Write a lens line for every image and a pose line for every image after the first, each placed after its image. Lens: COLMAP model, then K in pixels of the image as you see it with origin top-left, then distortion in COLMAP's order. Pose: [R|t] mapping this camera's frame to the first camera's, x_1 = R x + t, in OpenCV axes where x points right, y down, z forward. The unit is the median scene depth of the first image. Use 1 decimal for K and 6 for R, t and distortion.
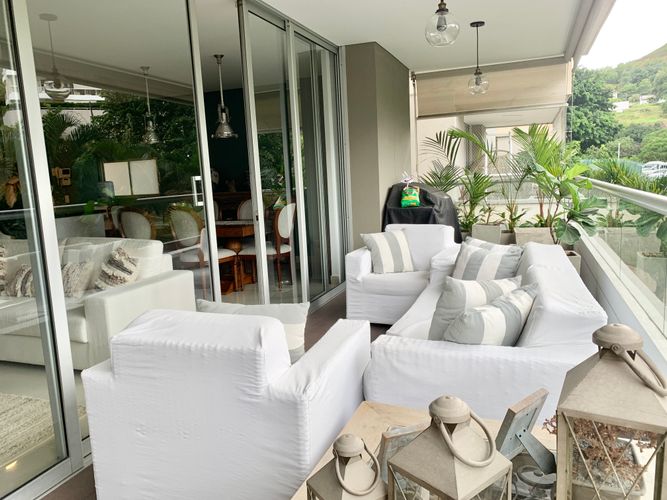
lens RADIAL K [[514.6, 0, 334.0], [0, 514.6, 248.0], [0, 0, 1]] dist [0.017947, -0.025179]
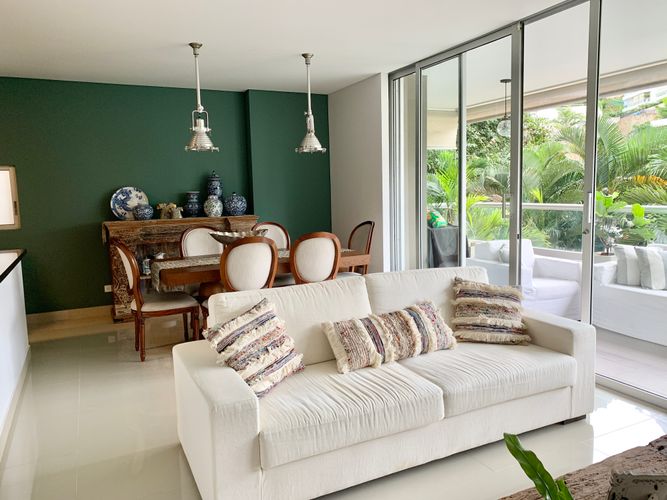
lens RADIAL K [[514.6, 0, 335.6], [0, 514.6, 254.5], [0, 0, 1]] dist [0.017947, -0.025179]
pose [[0.675464, -0.058854, 0.735040, -1.192403], [0.098439, 0.995085, -0.010785, -0.042973], [-0.730793, 0.079642, 0.677937, 0.583256]]
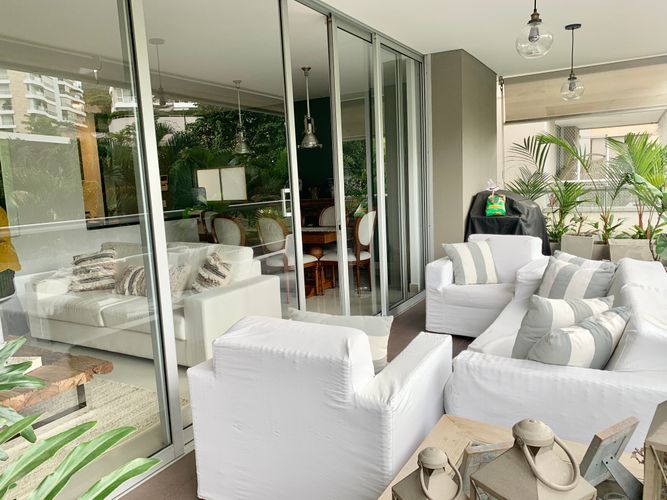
lens RADIAL K [[514.6, 0, 326.1], [0, 514.6, 253.9], [0, 0, 1]] dist [0.017947, -0.025179]
pose [[0.986119, 0.024265, -0.164259, -0.007010], [-0.023283, 0.999698, 0.007900, -0.012477], [0.164401, -0.003966, 0.986386, -0.025593]]
